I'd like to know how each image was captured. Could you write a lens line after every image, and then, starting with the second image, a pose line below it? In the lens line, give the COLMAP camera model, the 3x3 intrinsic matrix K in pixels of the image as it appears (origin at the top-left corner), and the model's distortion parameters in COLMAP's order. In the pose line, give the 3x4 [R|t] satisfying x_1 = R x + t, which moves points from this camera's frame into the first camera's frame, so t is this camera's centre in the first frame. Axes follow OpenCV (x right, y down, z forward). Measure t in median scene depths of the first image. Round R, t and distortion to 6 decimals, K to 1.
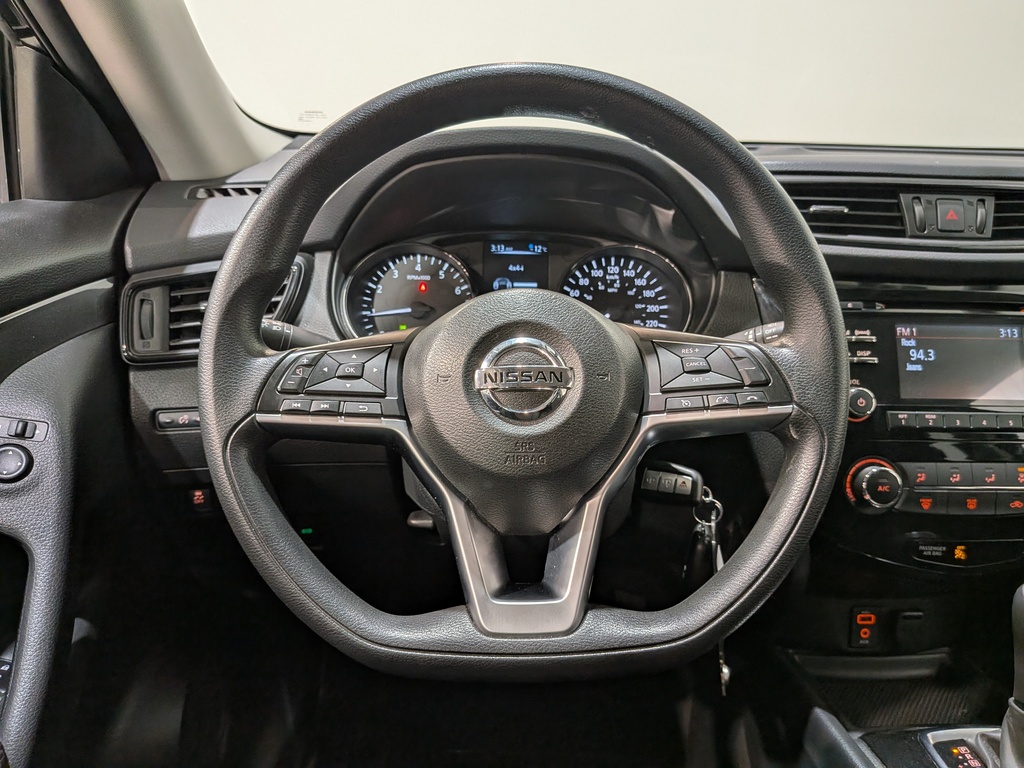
lens RADIAL K [[748.0, 0, 509.2], [0, 748.0, 406.9], [0, 0, 1]] dist [0.050208, -0.087035]
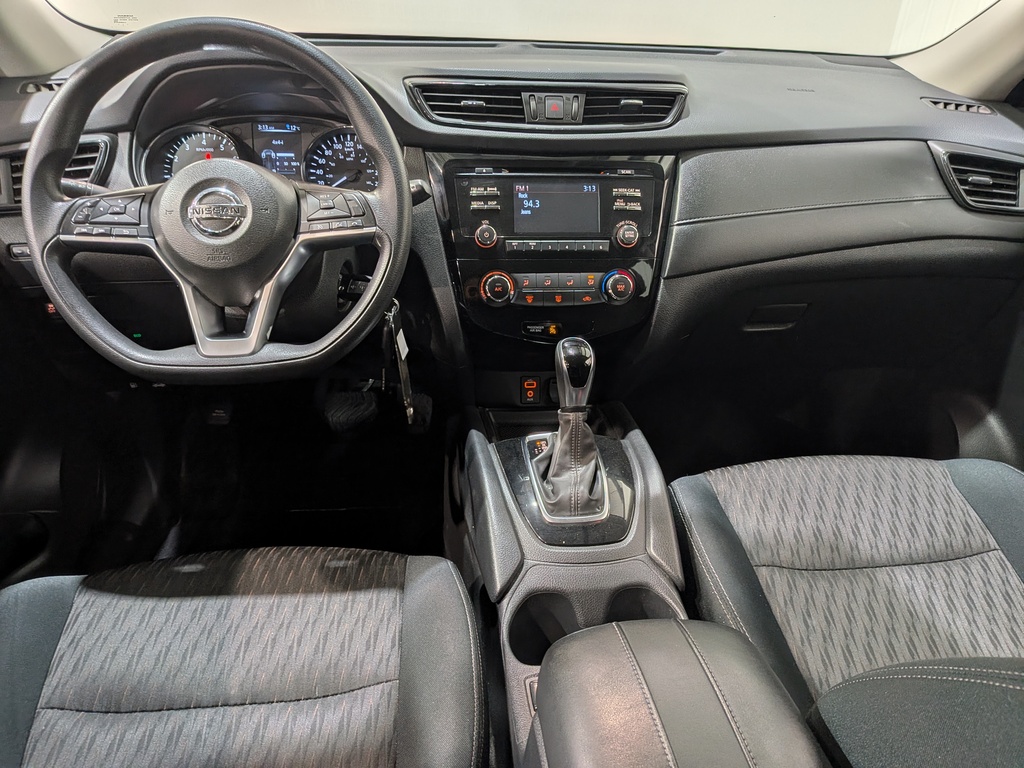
lens RADIAL K [[748.0, 0, 520.0], [0, 748.0, 402.6], [0, 0, 1]] dist [0.050208, -0.087035]
pose [[0.994207, -0.034068, 0.101936, 0.360914], [0.017358, 0.986878, 0.160529, 0.089377], [-0.106067, -0.157830, 0.981753, -0.594839]]
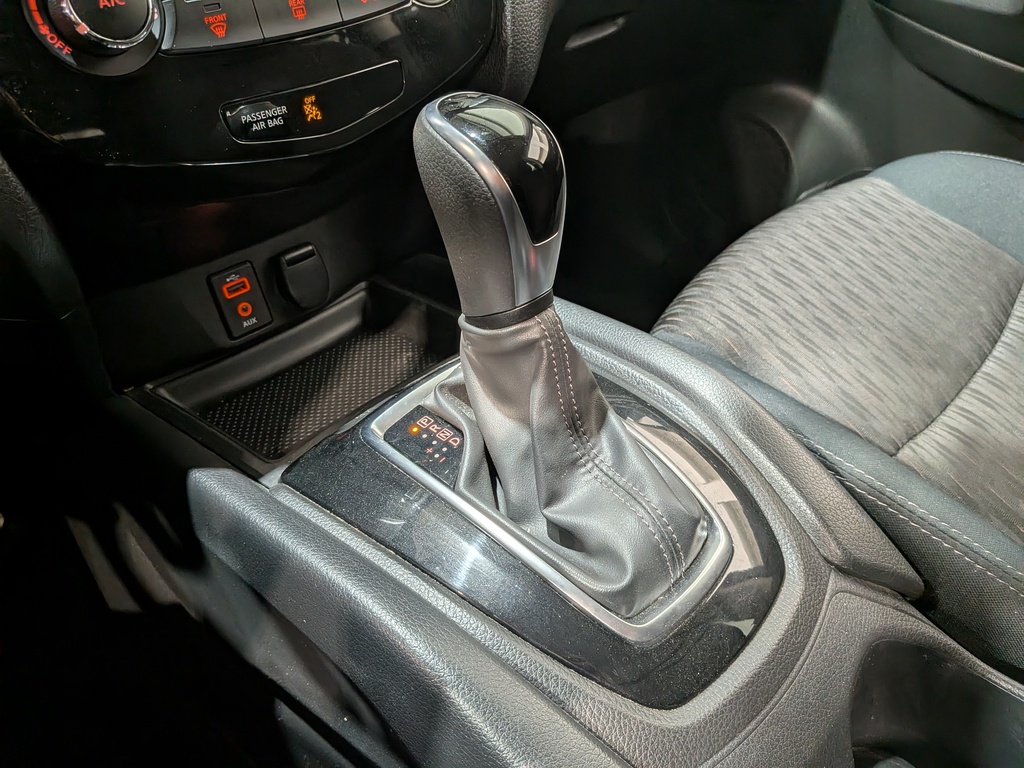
lens RADIAL K [[748.0, 0, 520.3], [0, 748.0, 385.9], [0, 0, 1]] dist [0.050208, -0.087035]
pose [[0.686500, -0.462016, 0.561479, 0.301973], [0.228773, 0.870210, 0.436345, 0.164031], [-0.690203, -0.171100, 0.703096, 0.474052]]
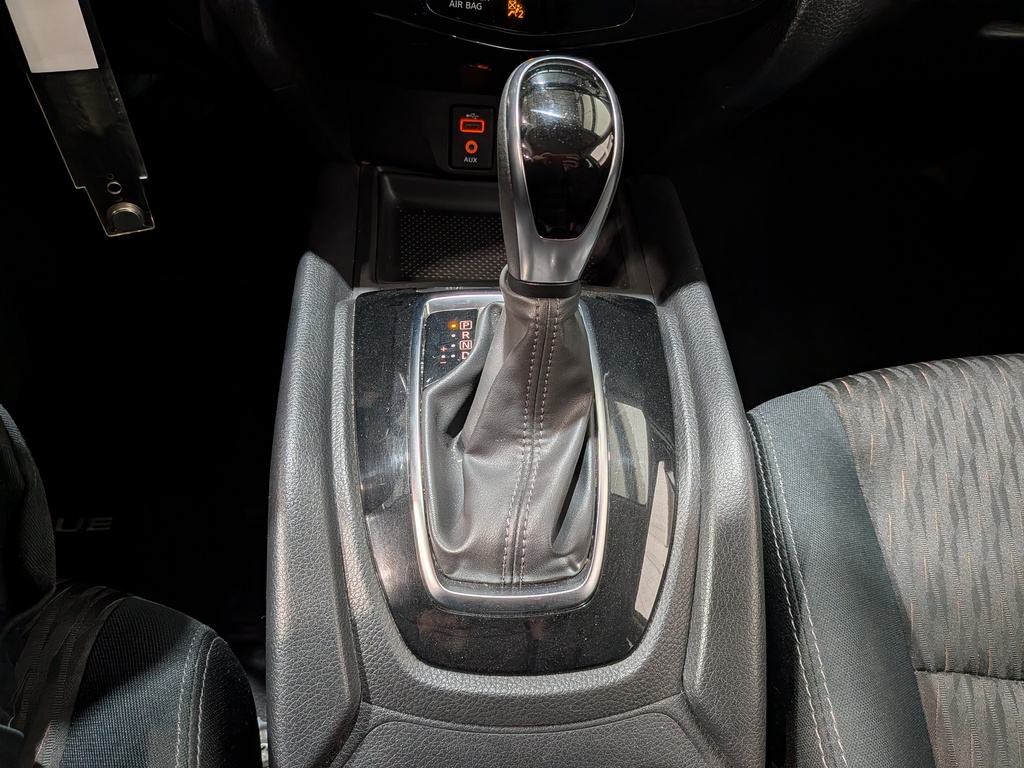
lens RADIAL K [[748.0, 0, 527.6], [0, 748.0, 385.5], [0, 0, 1]] dist [0.050208, -0.087035]
pose [[0.995084, 0.007310, 0.098759, 0.556409], [-0.062282, 0.821546, 0.566730, 0.106725], [-0.076992, -0.570095, 0.817963, 0.380406]]
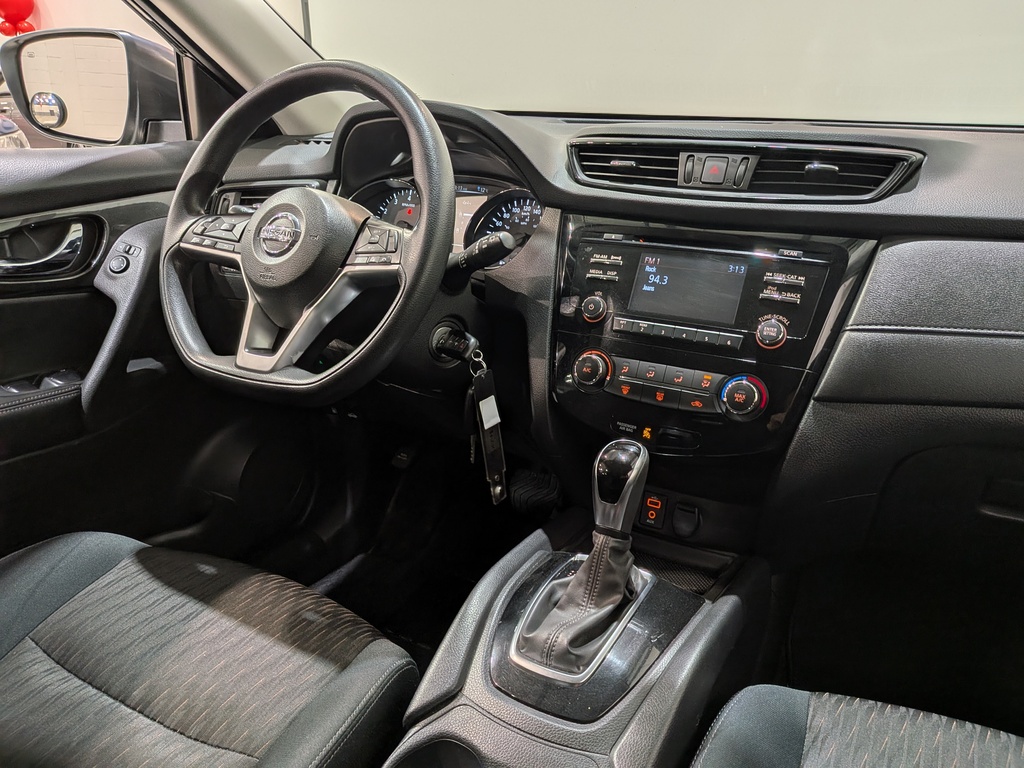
lens RADIAL K [[748.0, 0, 519.2], [0, 748.0, 406.9], [0, 0, 1]] dist [0.050208, -0.087035]
pose [[0.871660, 0.180470, -0.455675, 0.982784], [-0.174682, 0.983076, 0.055197, 0.116884], [0.457925, 0.031486, 0.888433, -0.233912]]
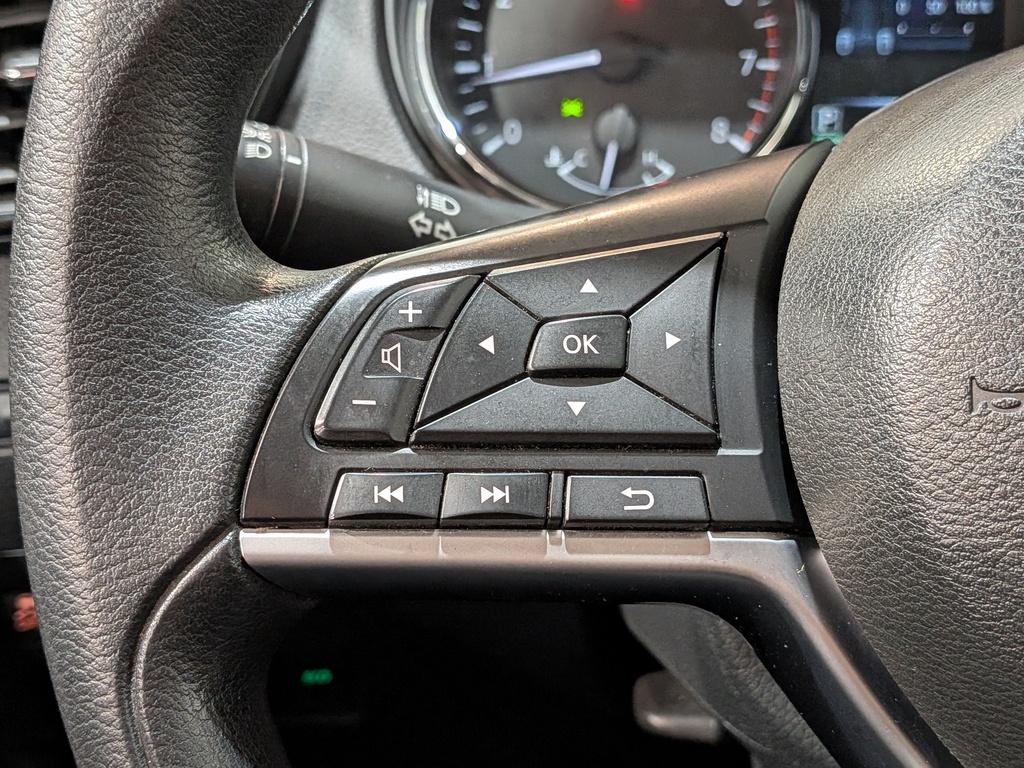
lens RADIAL K [[748.0, 0, 507.6], [0, 748.0, 386.9], [0, 0, 1]] dist [0.050208, -0.087035]
pose [[0.994048, 0.008966, -0.108572, -0.150539], [0.017213, 0.971163, 0.237794, -0.070058], [0.107573, -0.238247, 0.965229, 0.535088]]
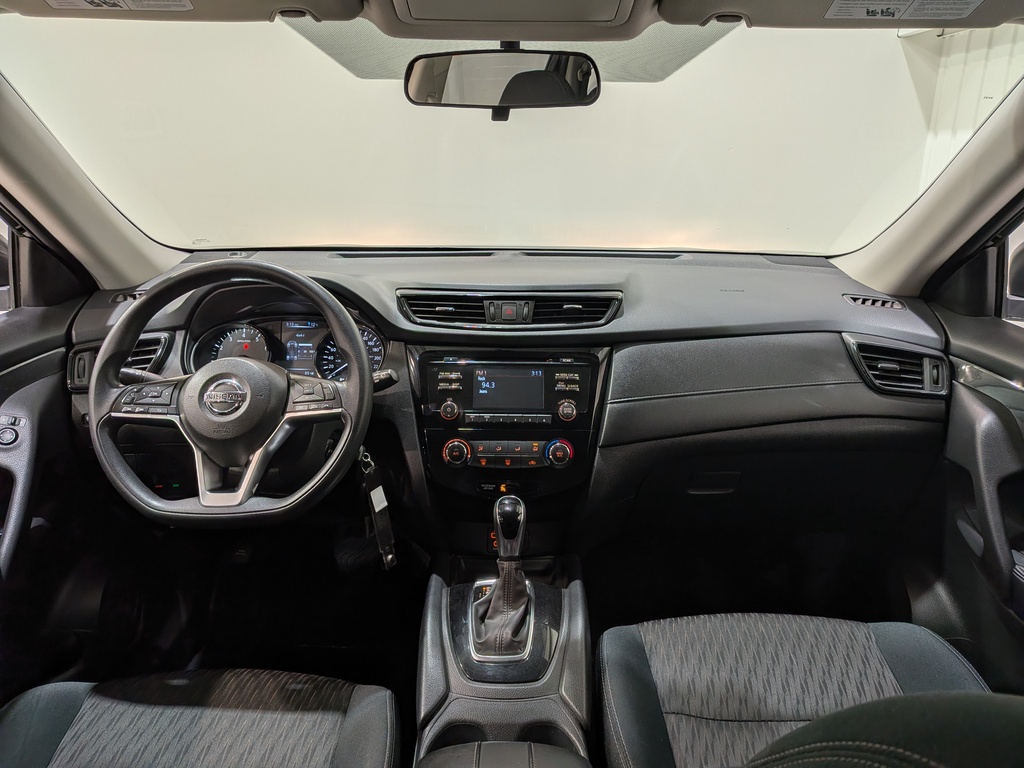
lens RADIAL K [[748.0, 0, 508.7], [0, 748.0, 377.9], [0, 0, 1]] dist [0.050208, -0.087035]
pose [[0.999837, -0.002153, -0.017951, 0.649164], [0.000928, 0.997688, -0.067951, 0.042339], [0.018056, 0.067923, 0.997527, -0.910925]]
